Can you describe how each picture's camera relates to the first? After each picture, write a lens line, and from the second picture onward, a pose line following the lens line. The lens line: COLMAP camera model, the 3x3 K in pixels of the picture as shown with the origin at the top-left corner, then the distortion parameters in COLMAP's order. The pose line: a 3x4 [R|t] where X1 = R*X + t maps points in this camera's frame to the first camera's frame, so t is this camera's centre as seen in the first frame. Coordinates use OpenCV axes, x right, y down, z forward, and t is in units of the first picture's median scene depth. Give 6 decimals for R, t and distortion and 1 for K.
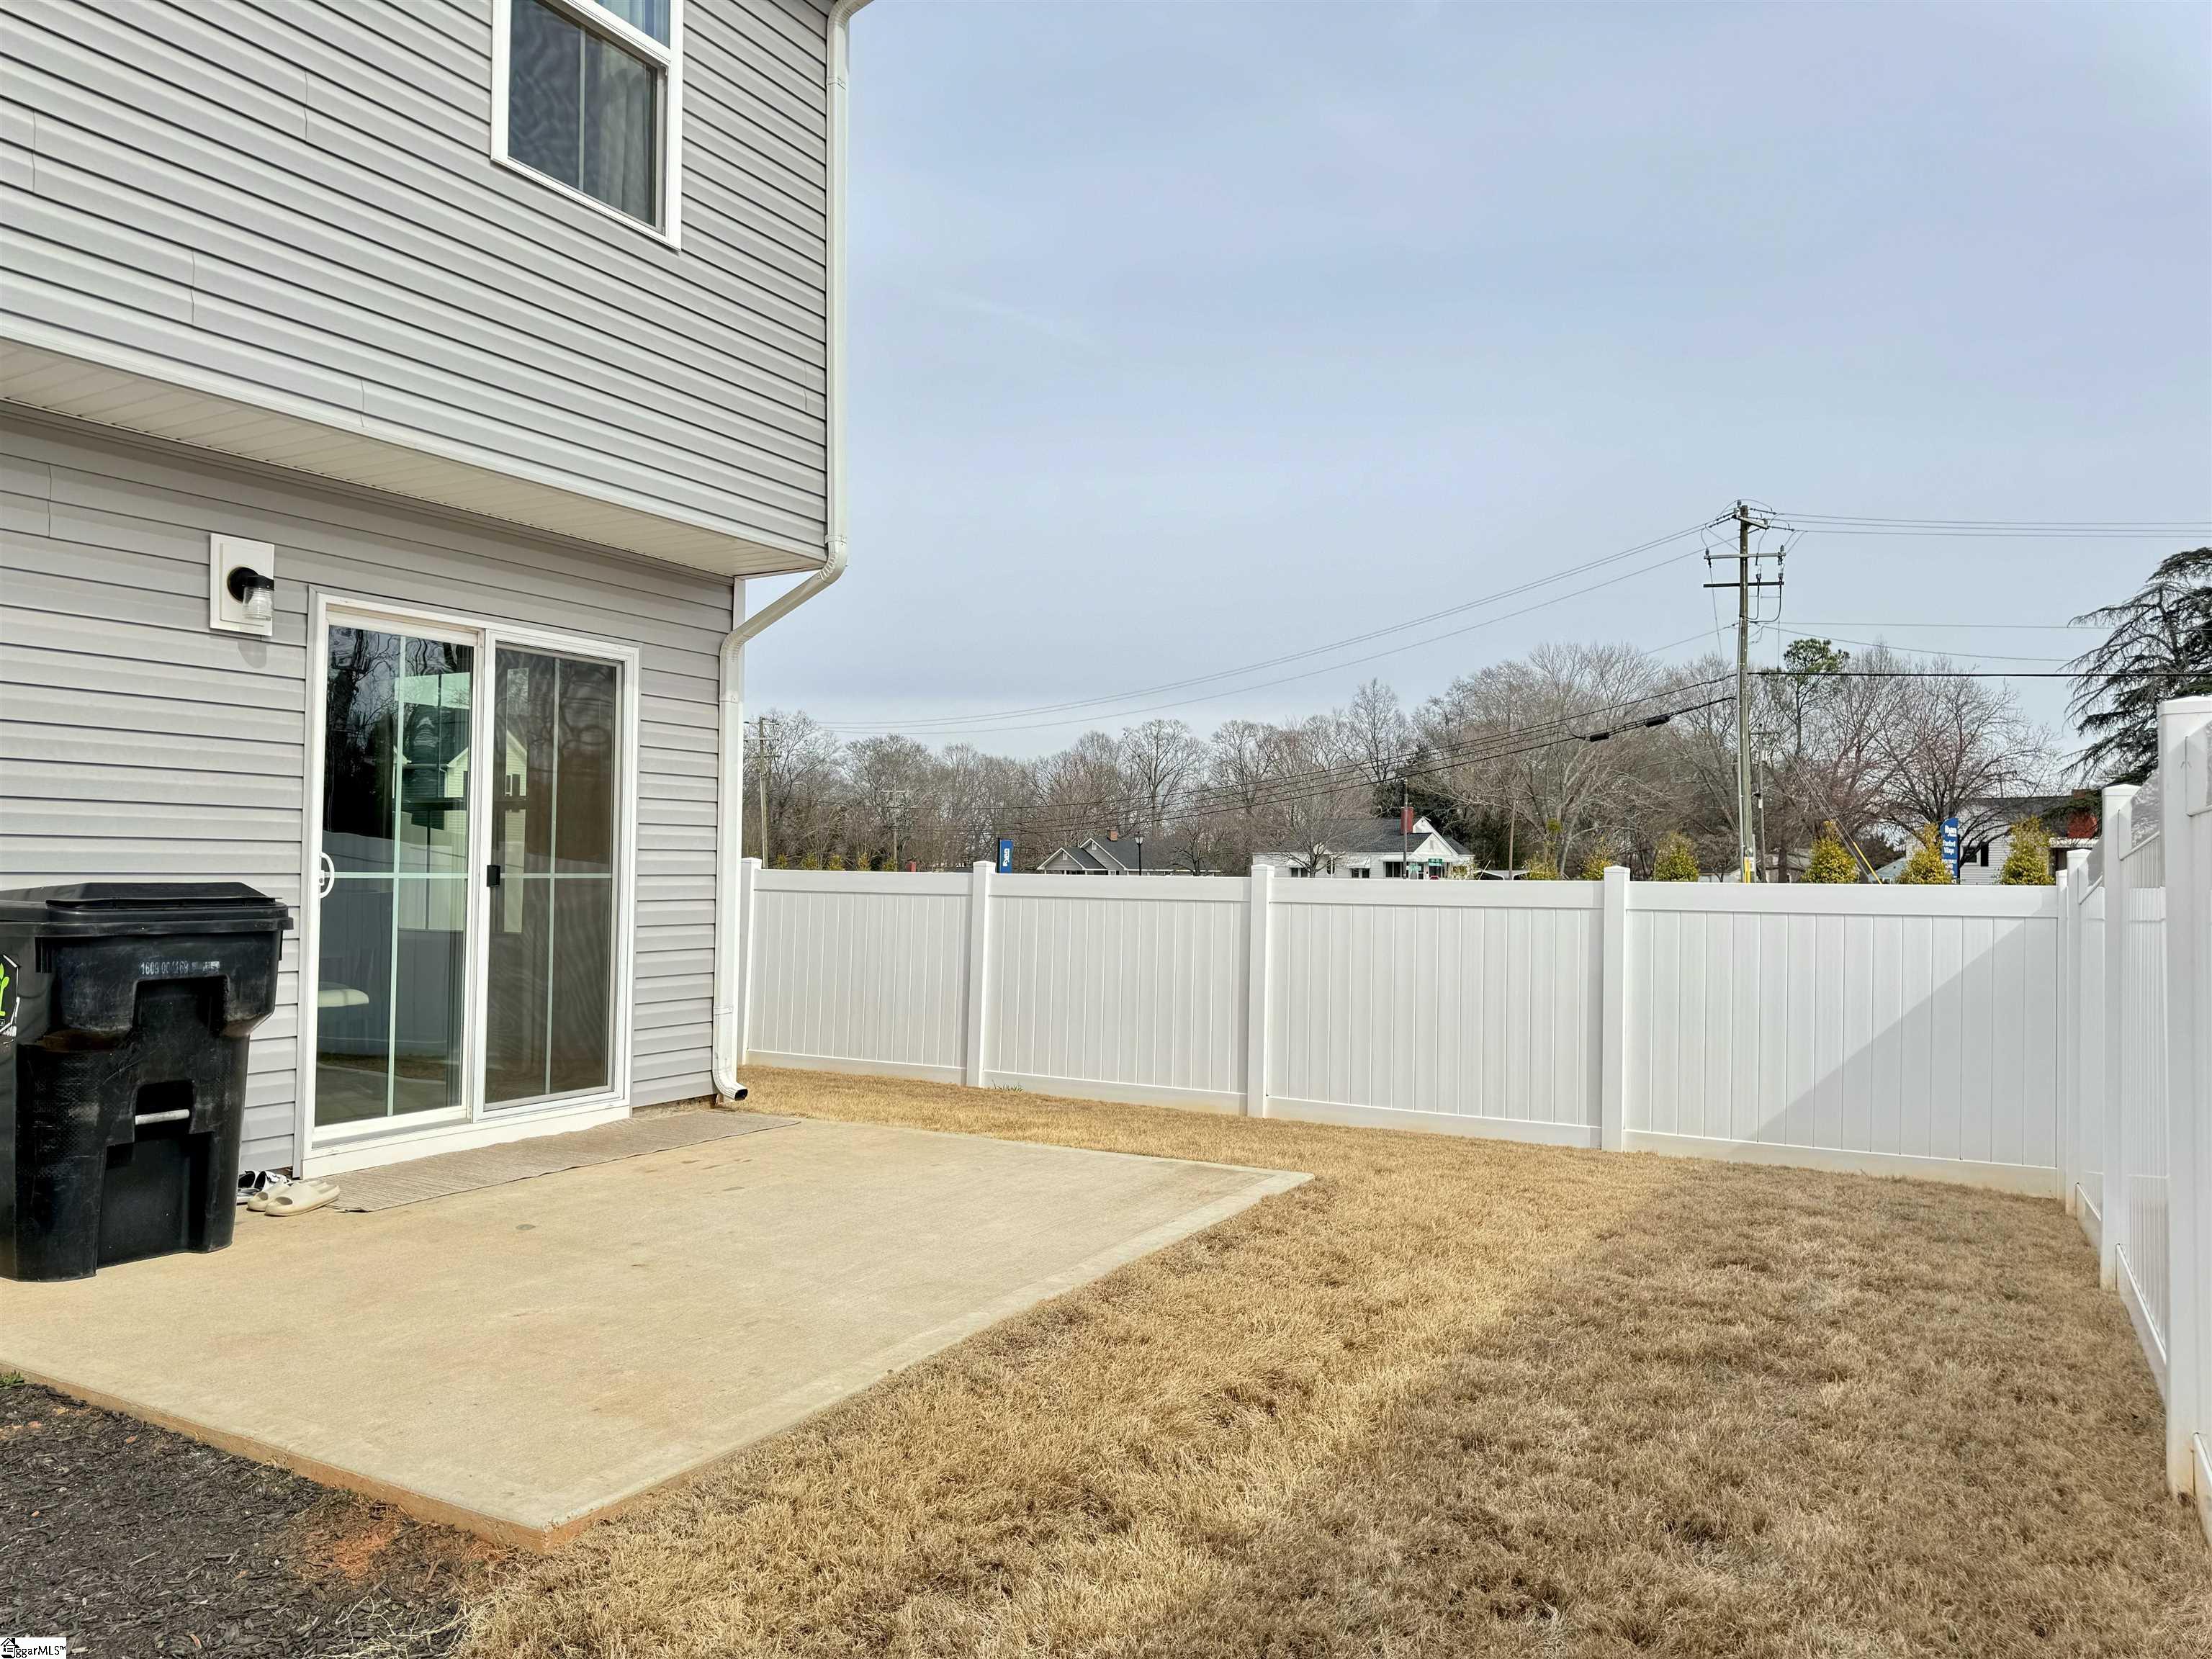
lens RADIAL K [[1530.4, 0, 1104.9], [0, 1530.4, 834.8], [0, 0, 1]] dist [0.065889, -0.073732]
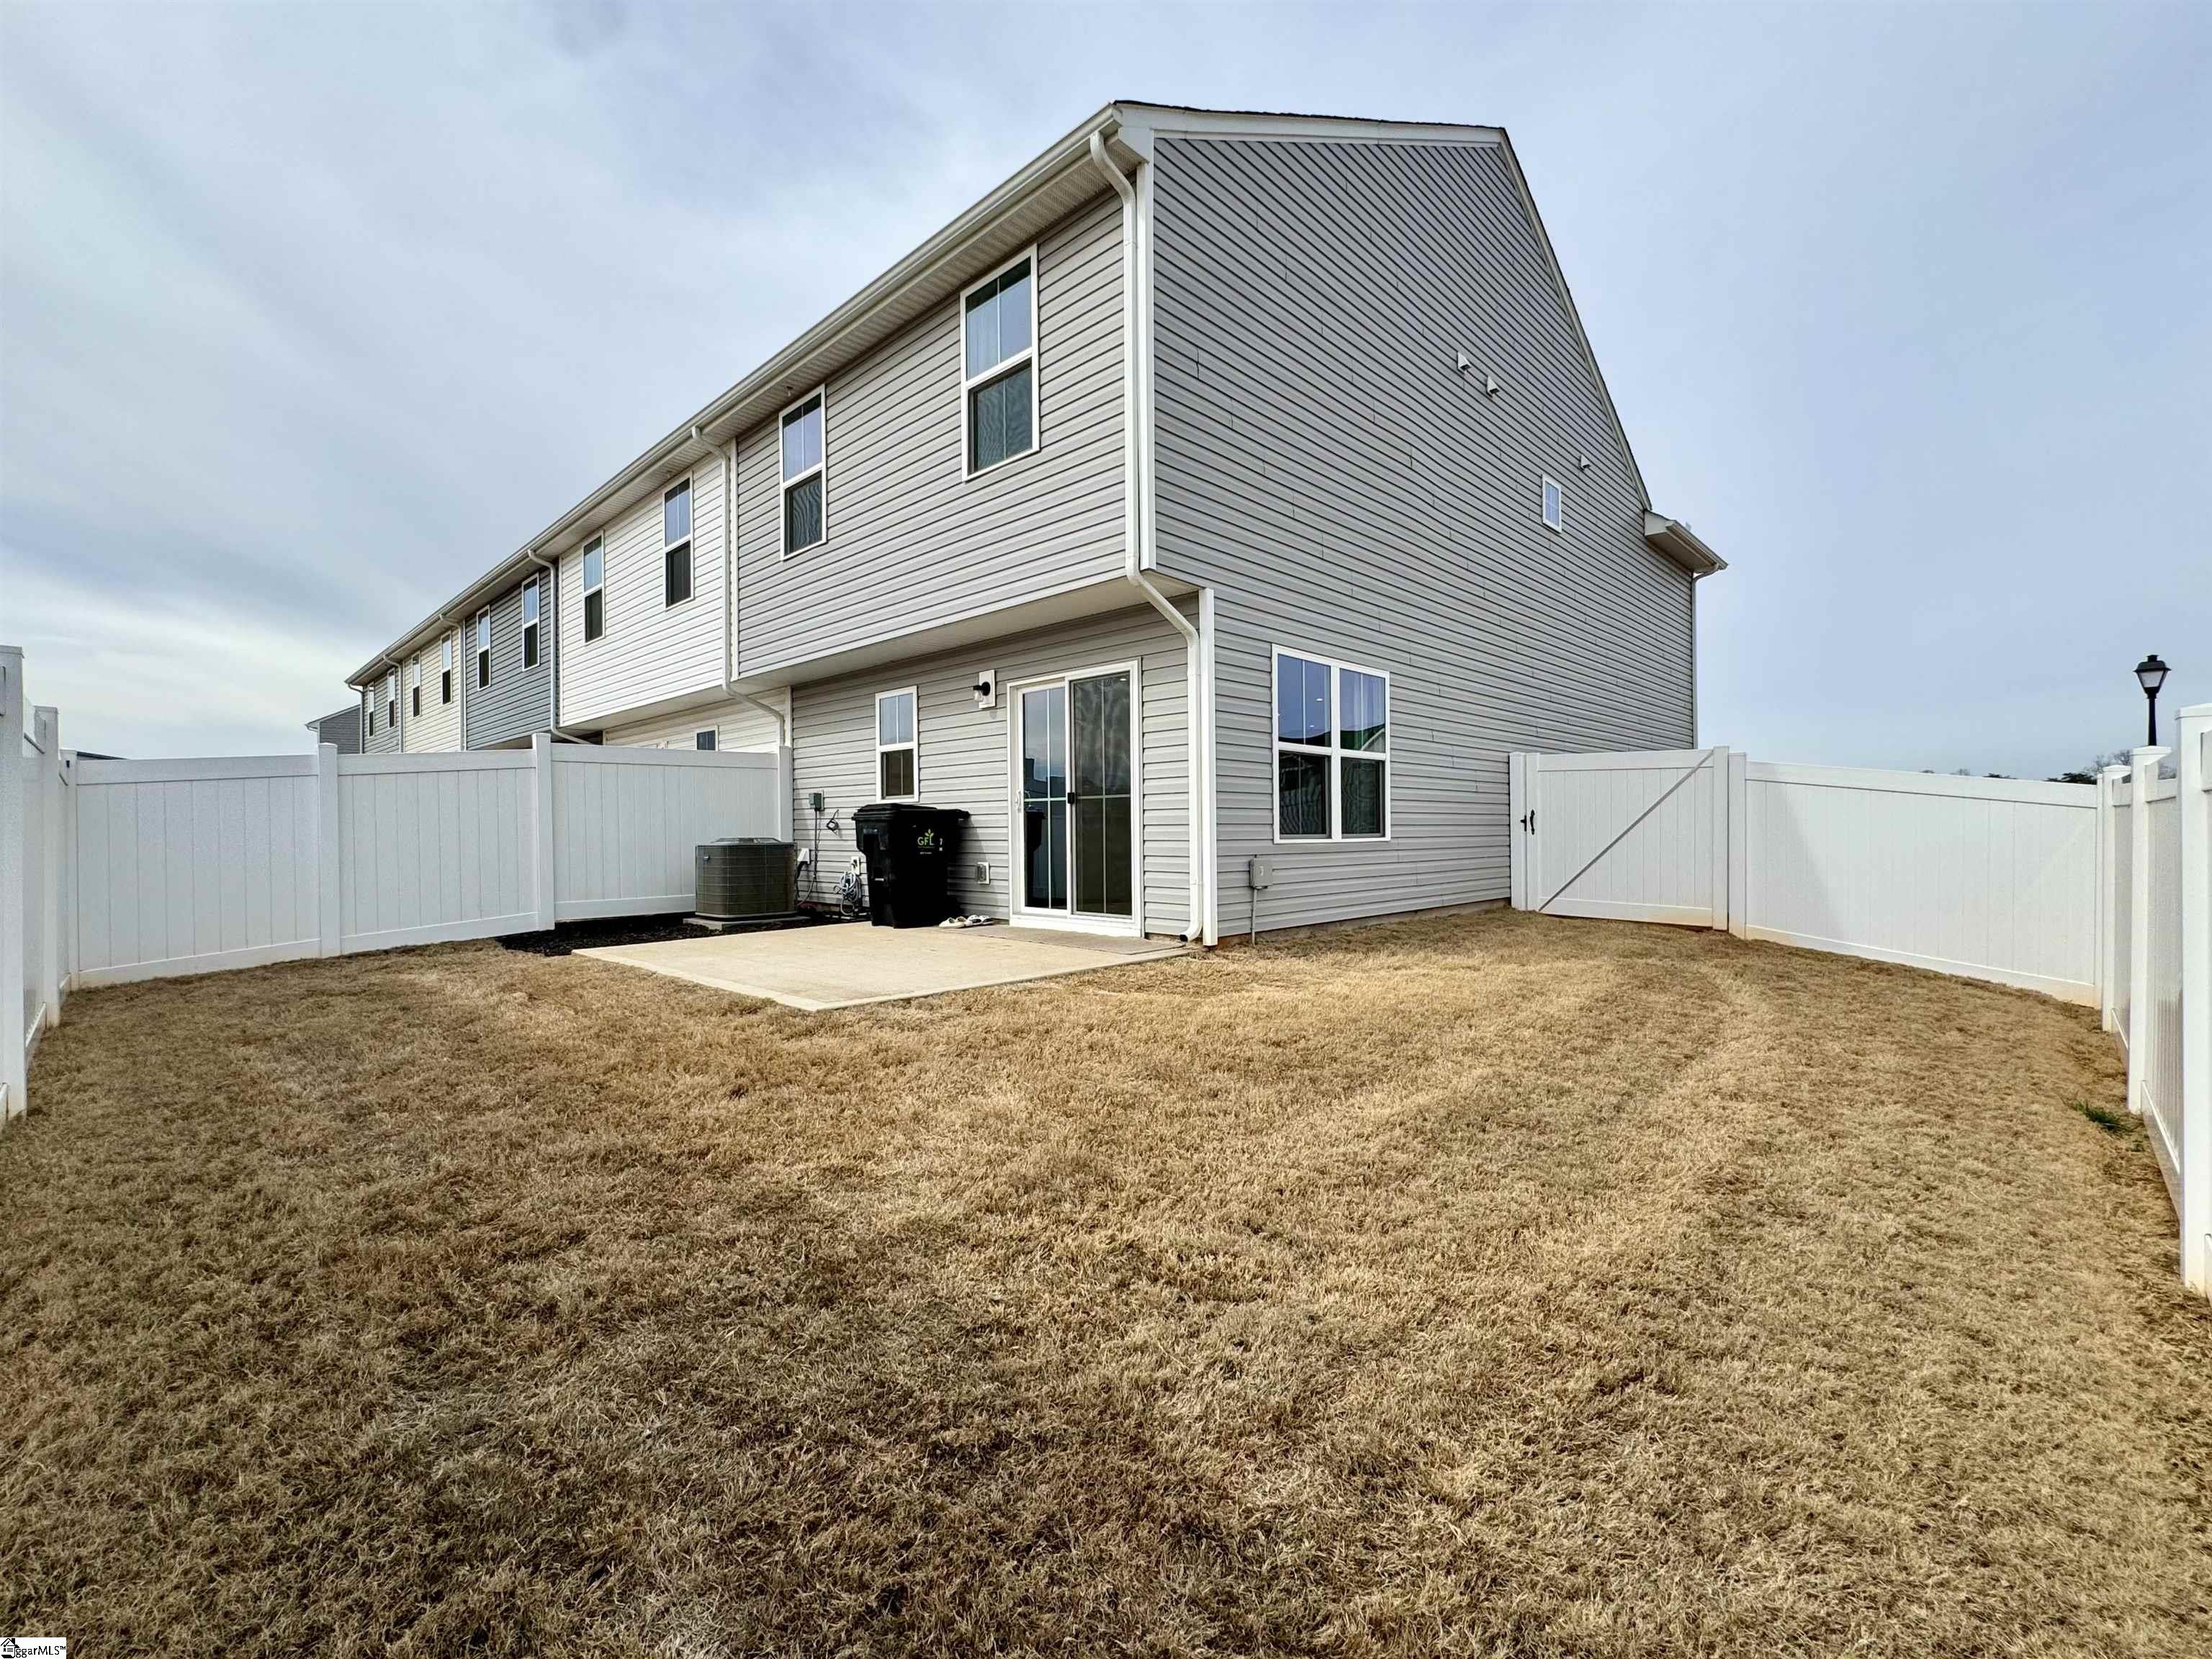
lens RADIAL K [[945.2, 0, 1104.3], [0, 945.2, 831.1], [0, 0, 1]] dist [-0.000634, -0.000005]
pose [[-0.243445, -0.014467, -0.969807, 0.780531], [0.024876, 0.999467, -0.021154, 0.095360], [0.969596, -0.029275, -0.242955, 1.337454]]
